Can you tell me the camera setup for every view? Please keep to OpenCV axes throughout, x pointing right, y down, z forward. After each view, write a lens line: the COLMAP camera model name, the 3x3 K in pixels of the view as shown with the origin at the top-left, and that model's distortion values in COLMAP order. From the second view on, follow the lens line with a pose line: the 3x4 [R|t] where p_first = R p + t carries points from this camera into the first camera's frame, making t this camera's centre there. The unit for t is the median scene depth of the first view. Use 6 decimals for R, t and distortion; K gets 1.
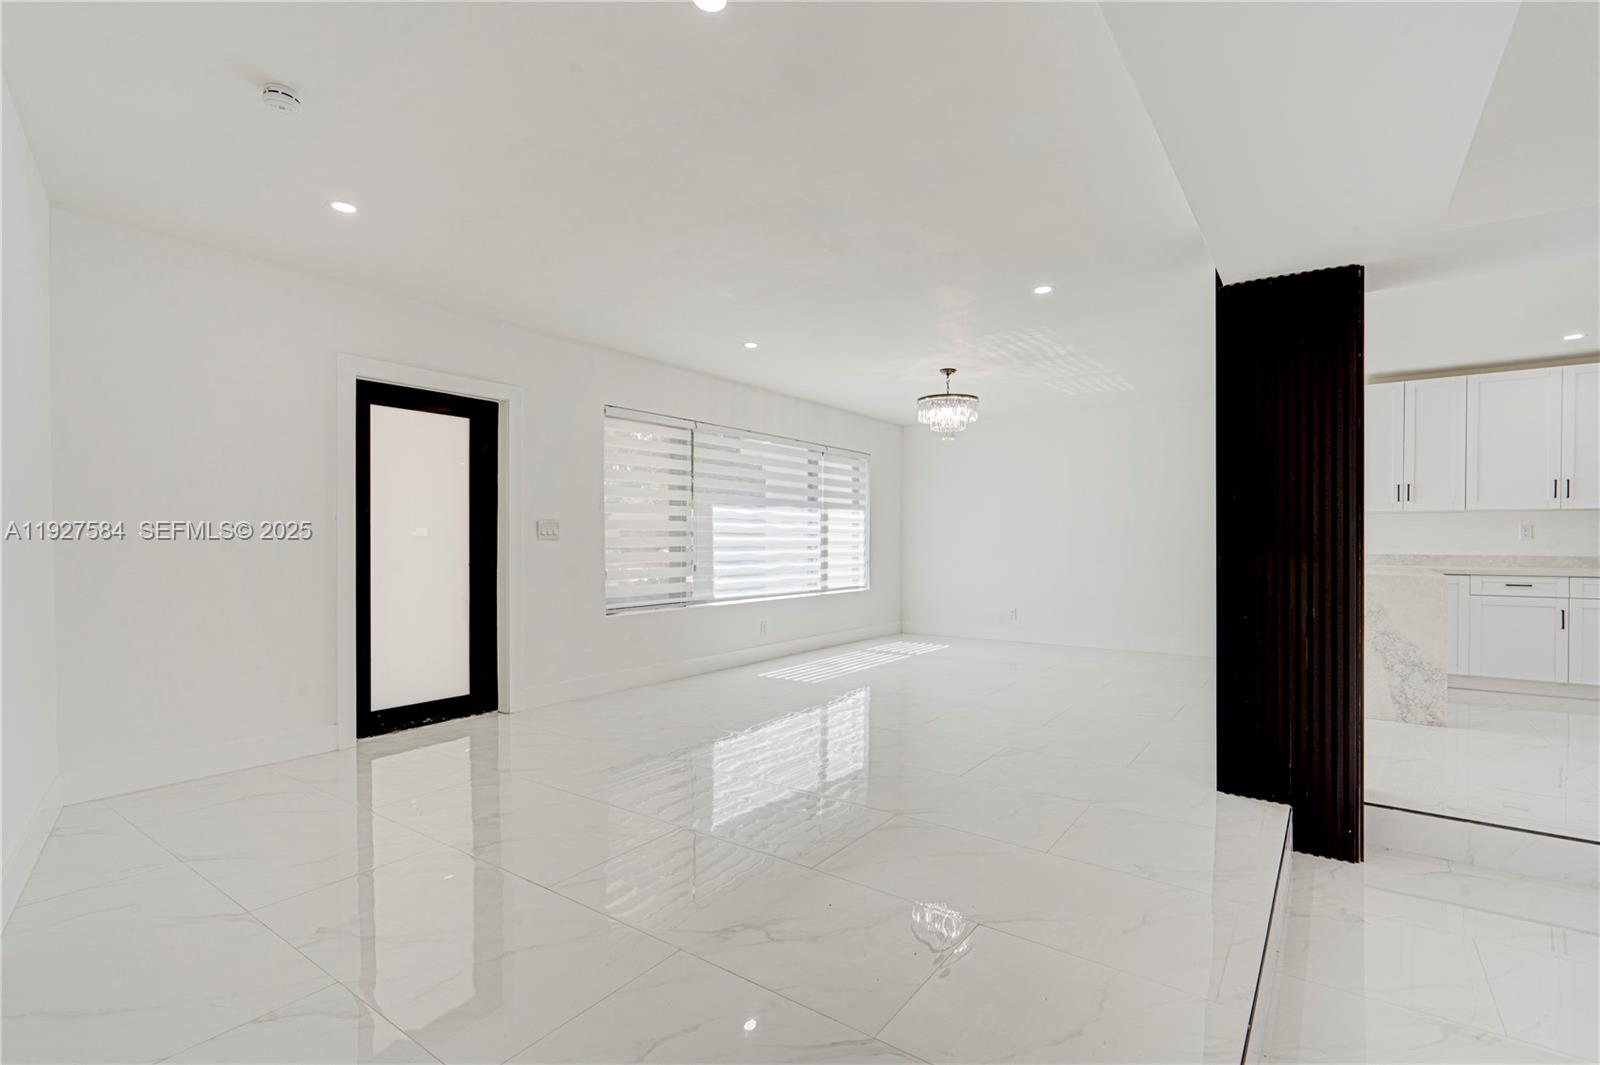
lens RADIAL K [[751.2, 0, 796.4], [0, 751.2, 541.4], [0, 0, 1]] dist [-0.000986, 0.002485]
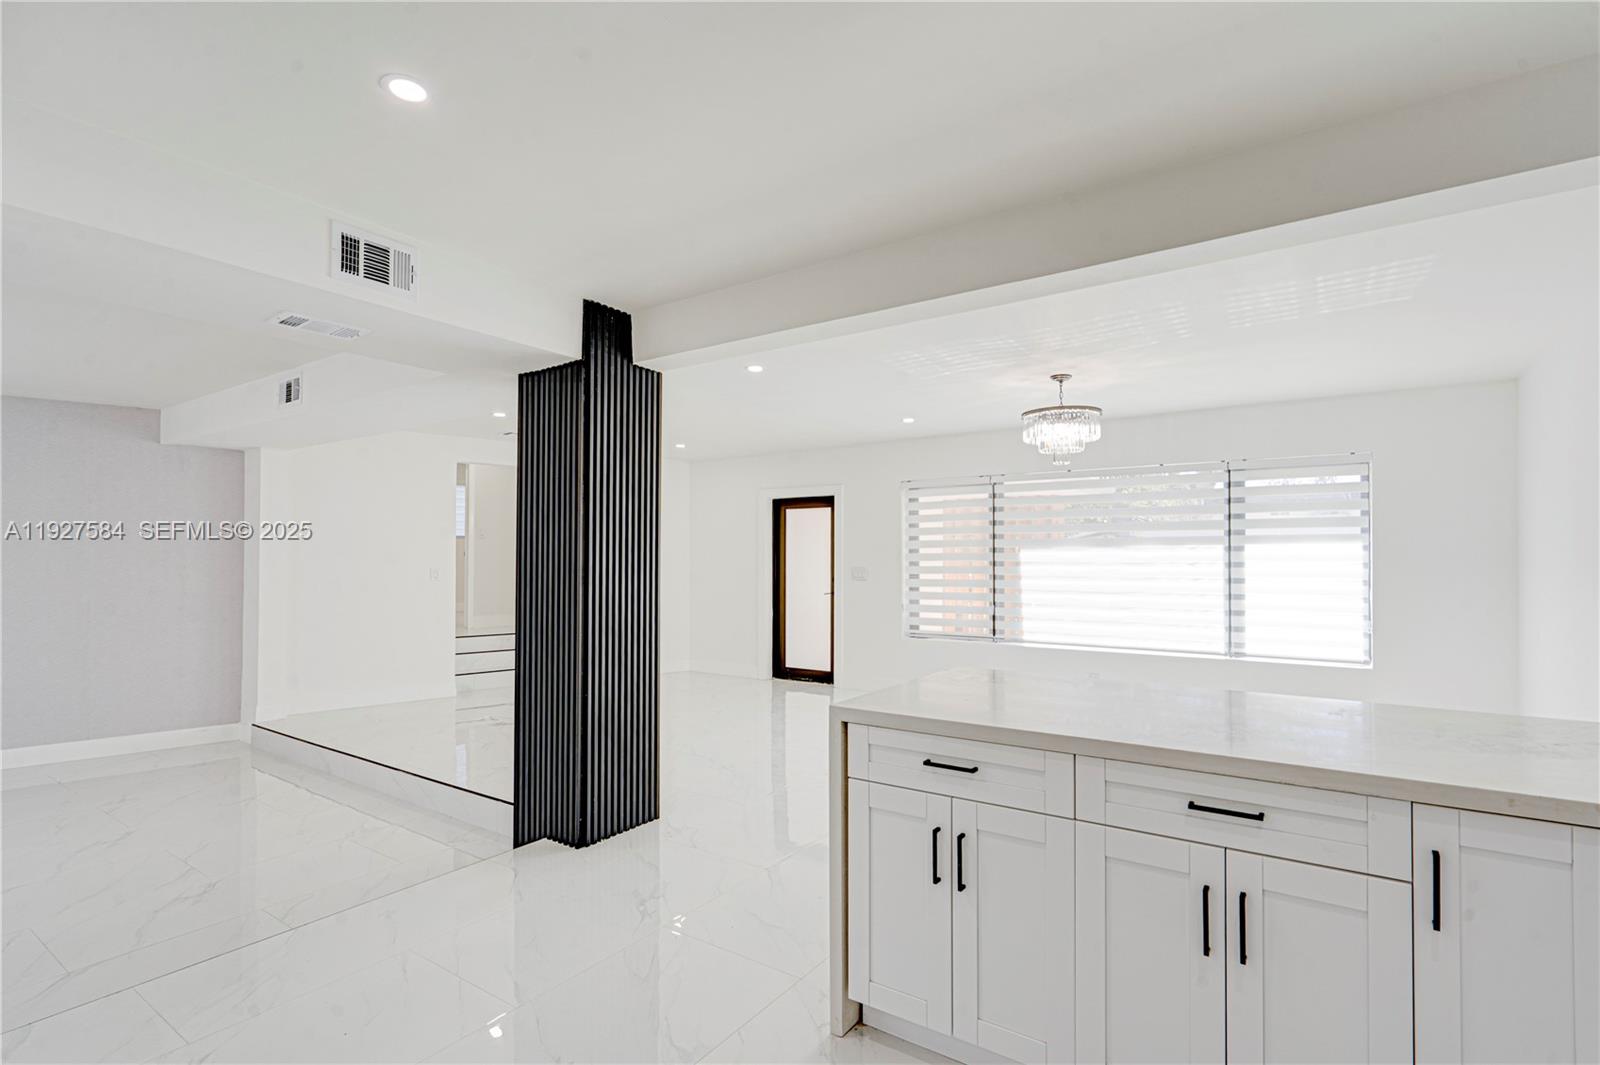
lens RADIAL K [[751.2, 0, 783.7], [0, 751.2, 556.0], [0, 0, 1]] dist [-0.000986, 0.002485]
pose [[0.010402, -0.011121, -0.999884, 1.023256], [-0.004065, 0.999929, -0.011163, -0.029768], [0.999938, 0.004181, 0.010356, 0.713041]]
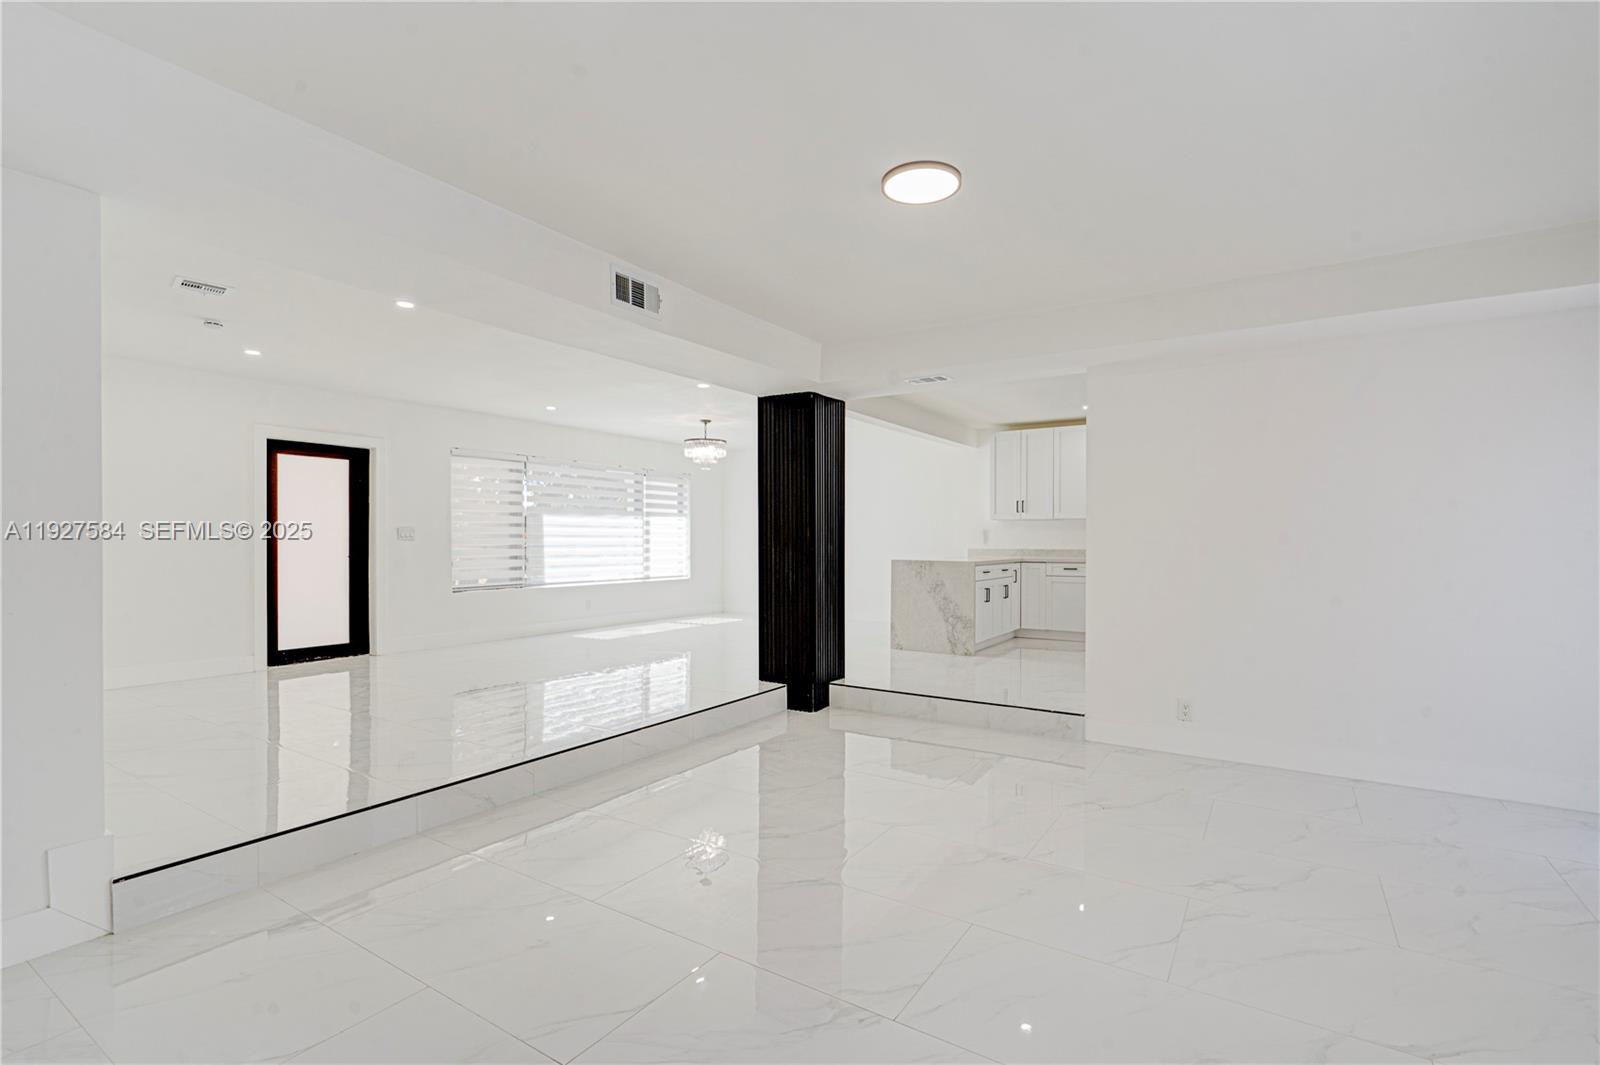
lens RADIAL K [[751.2, 0, 801.4], [0, 751.2, 539.0], [0, 0, 1]] dist [-0.000986, 0.002485]
pose [[0.999142, -0.002641, 0.041325, 0.334750], [0.002867, 0.999981, -0.005423, 0.004968], [-0.041310, 0.005537, 0.999131, -0.444280]]
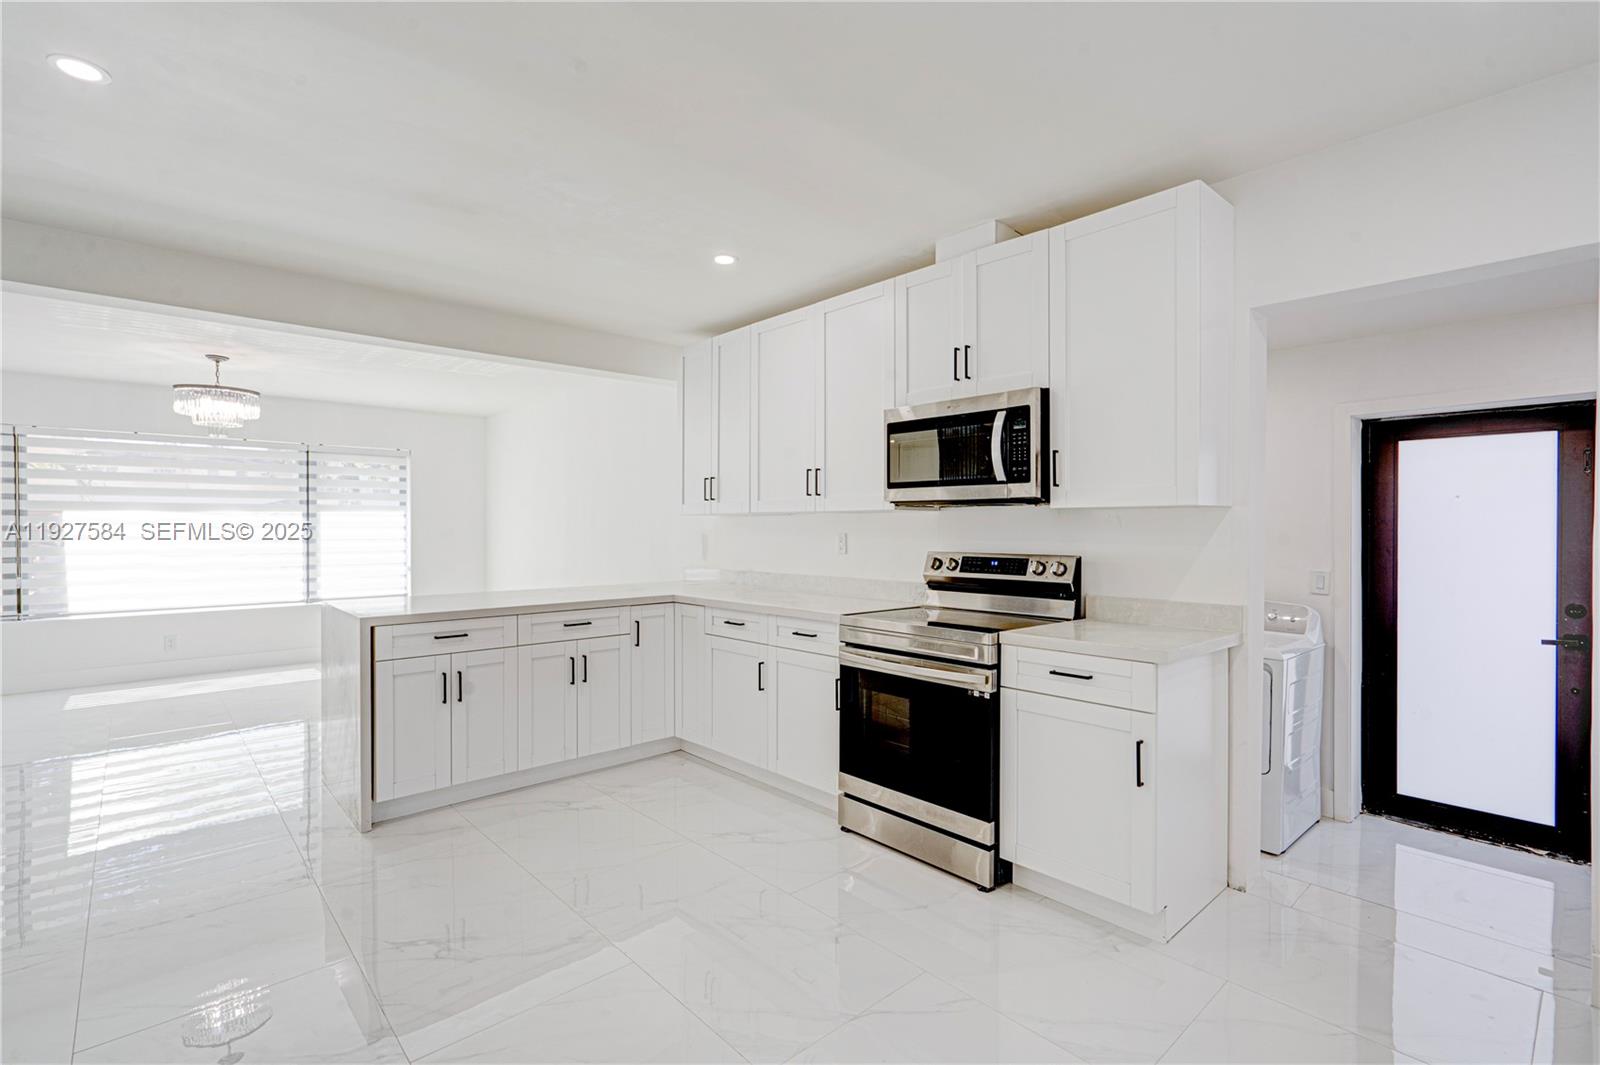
lens RADIAL K [[751.2, 0, 794.3], [0, 751.2, 529.6], [0, 0, 1]] dist [-0.000986, 0.002485]
pose [[0.972123, -0.003992, -0.234438, 1.089786], [0.003830, 0.999992, -0.001147, -0.024786], [0.234441, 0.000217, 0.972130, 0.316504]]
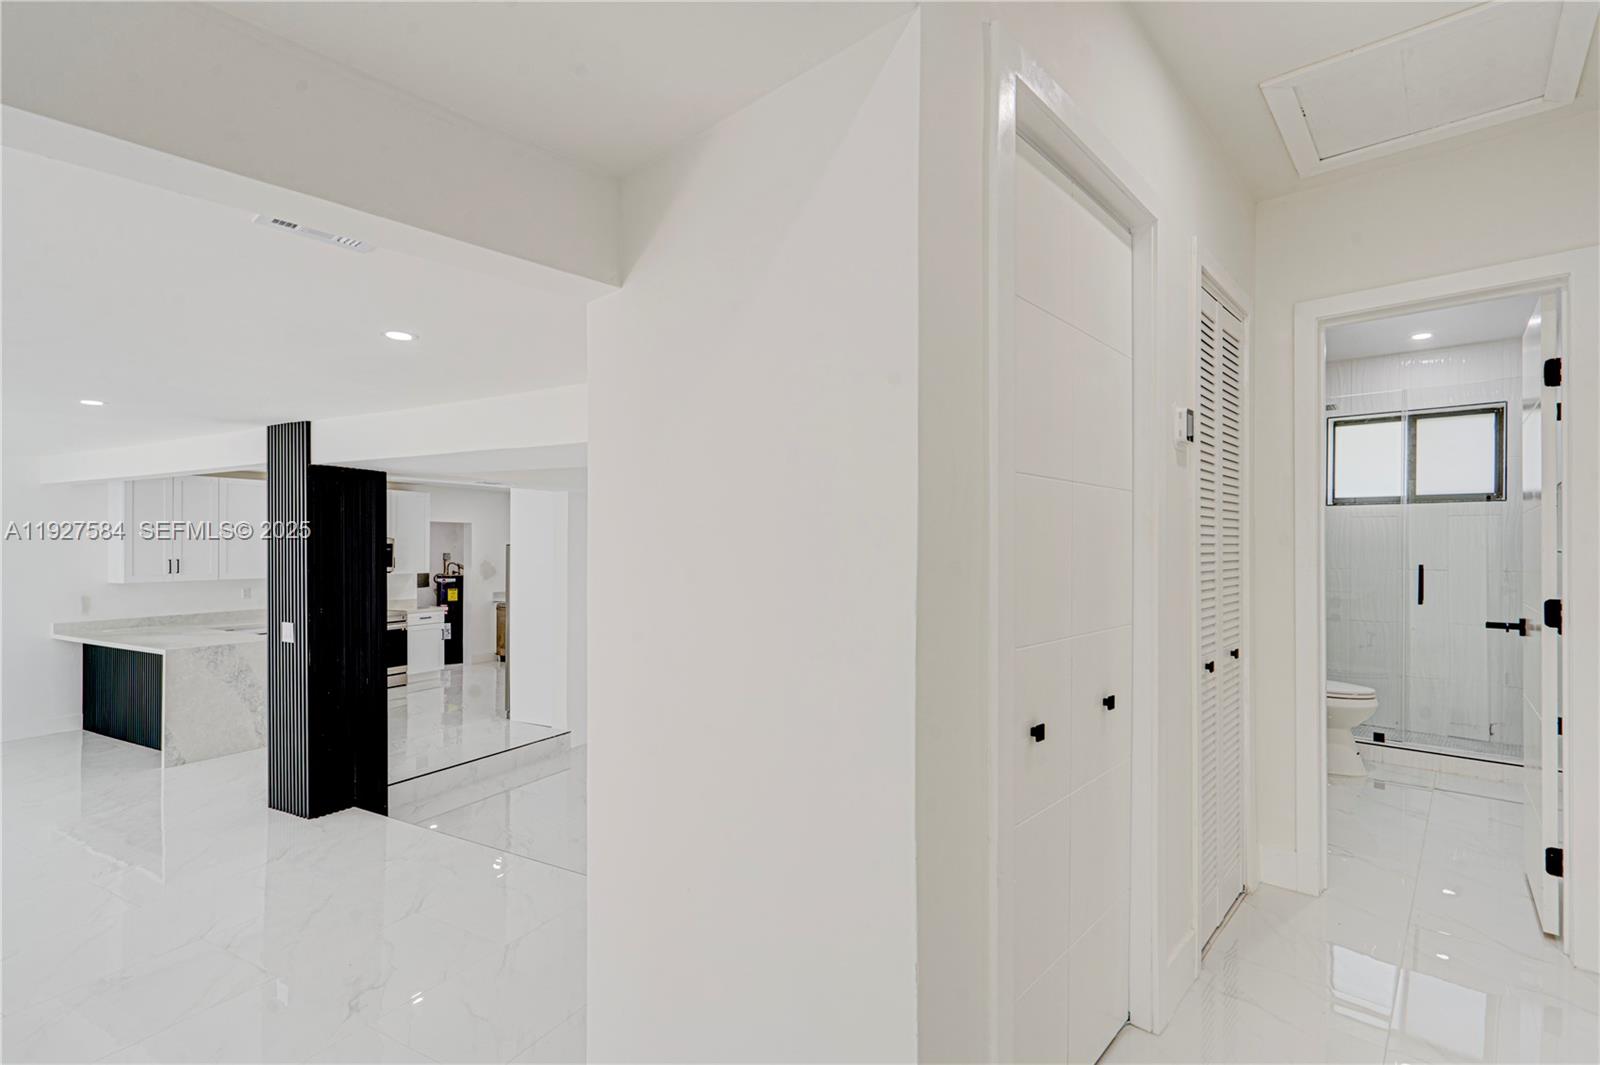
lens RADIAL K [[751.2, 0, 825.3], [0, 751.2, 533.7], [0, 0, 1]] dist [-0.000986, 0.002485]
pose [[-0.138807, 0.008513, 0.990283, -0.563240], [-0.000986, 0.999961, -0.008735, -0.111852], [-0.990319, -0.002189, -0.138794, 0.129508]]
